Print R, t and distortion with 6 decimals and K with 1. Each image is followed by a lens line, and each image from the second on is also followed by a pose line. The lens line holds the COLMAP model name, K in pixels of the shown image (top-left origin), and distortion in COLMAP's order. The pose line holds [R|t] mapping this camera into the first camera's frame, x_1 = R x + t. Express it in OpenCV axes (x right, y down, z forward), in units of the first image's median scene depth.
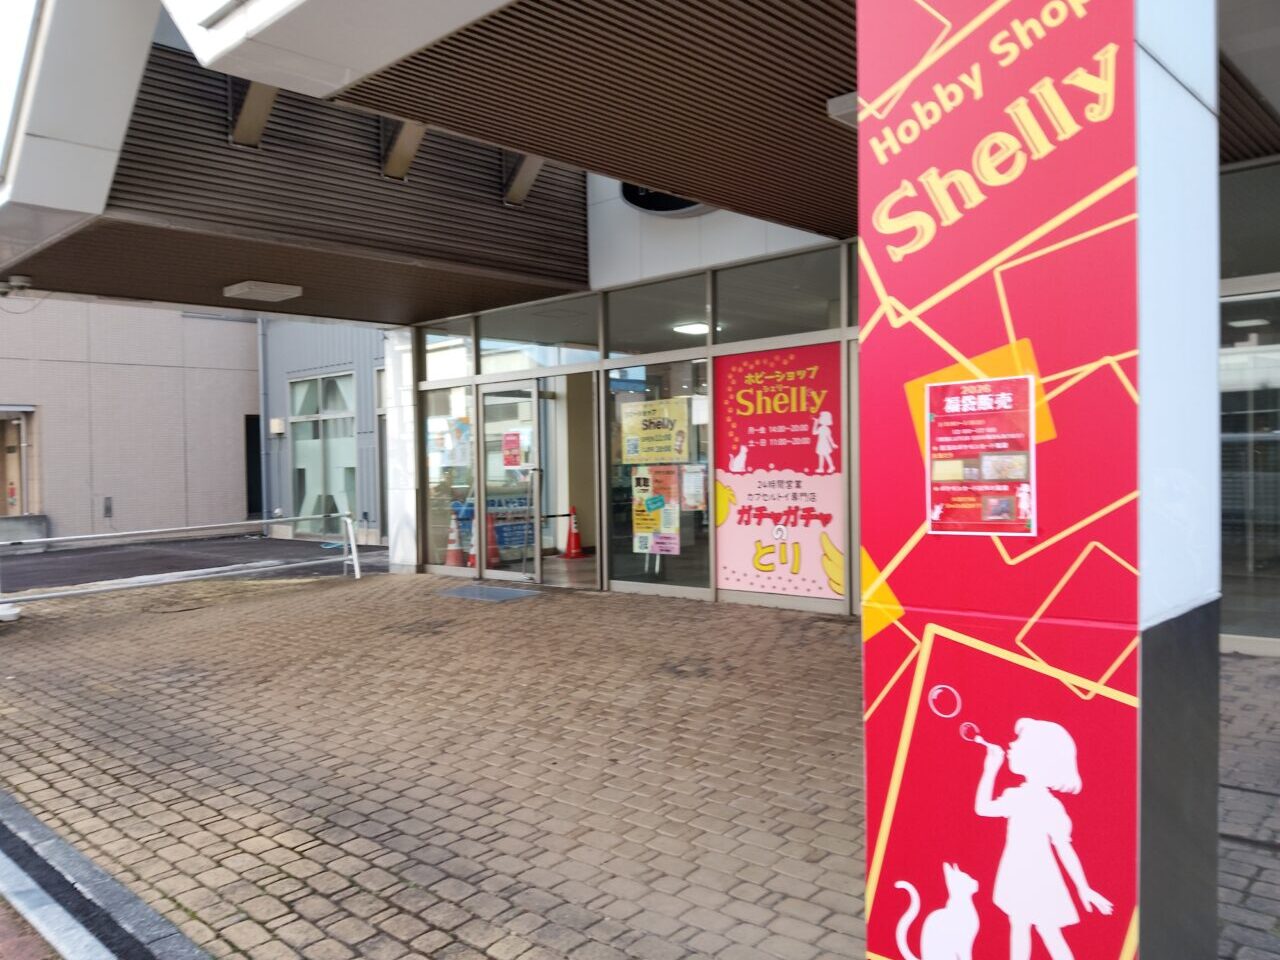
lens RADIAL K [[999.4, 0, 640.0], [0, 999.4, 480.0], [0, 0, 1]] dist [0.090105, -0.191634]
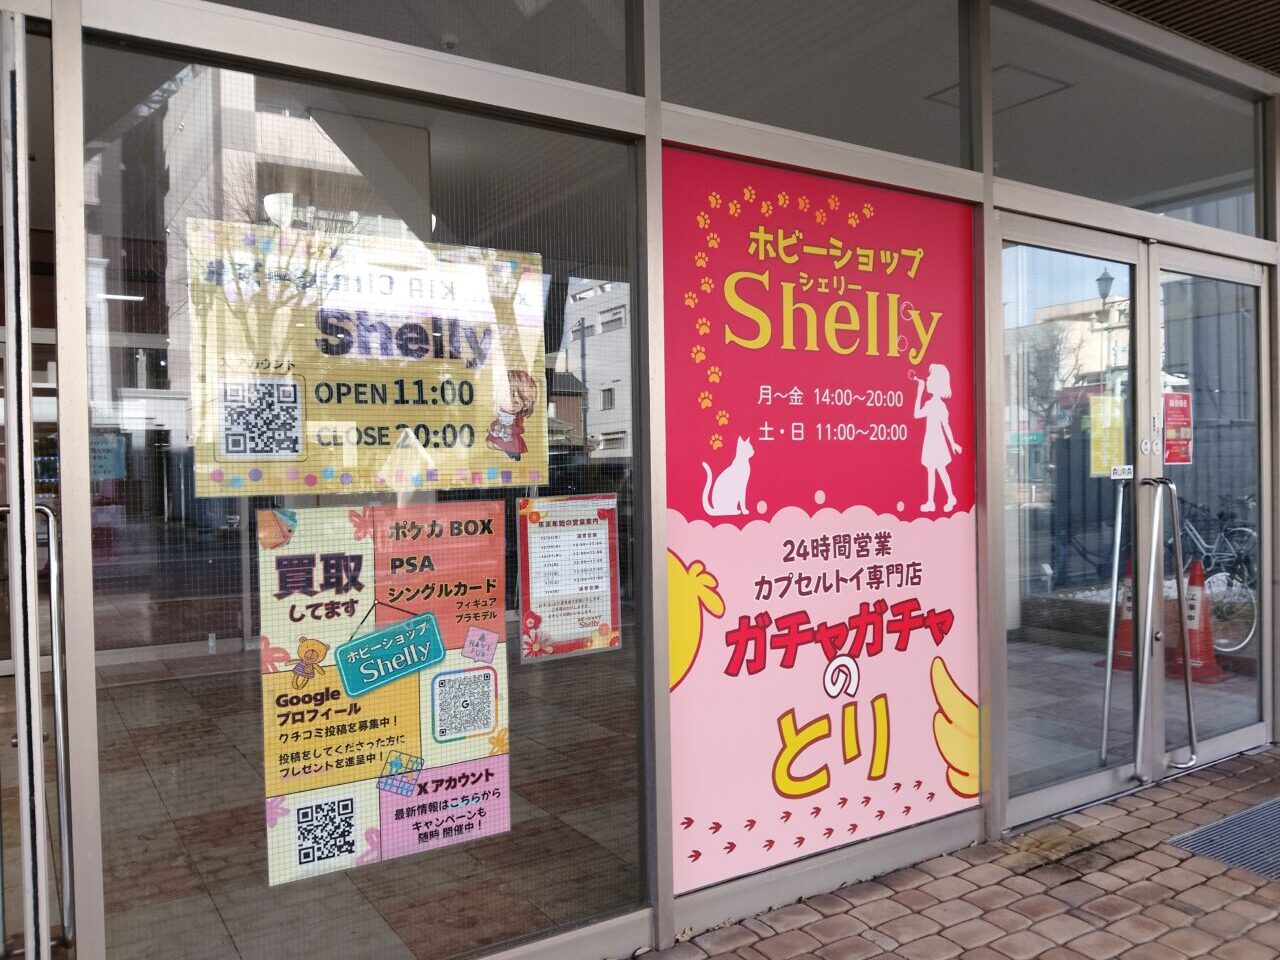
lens RADIAL K [[999.4, 0, 640.0], [0, 999.4, 480.0], [0, 0, 1]] dist [0.090105, -0.191634]
pose [[0.234568, -0.000825, 0.972099, -0.237030], [0.015993, 0.999868, -0.003010, -0.020306], [-0.971968, 0.016253, 0.234550, 0.979859]]
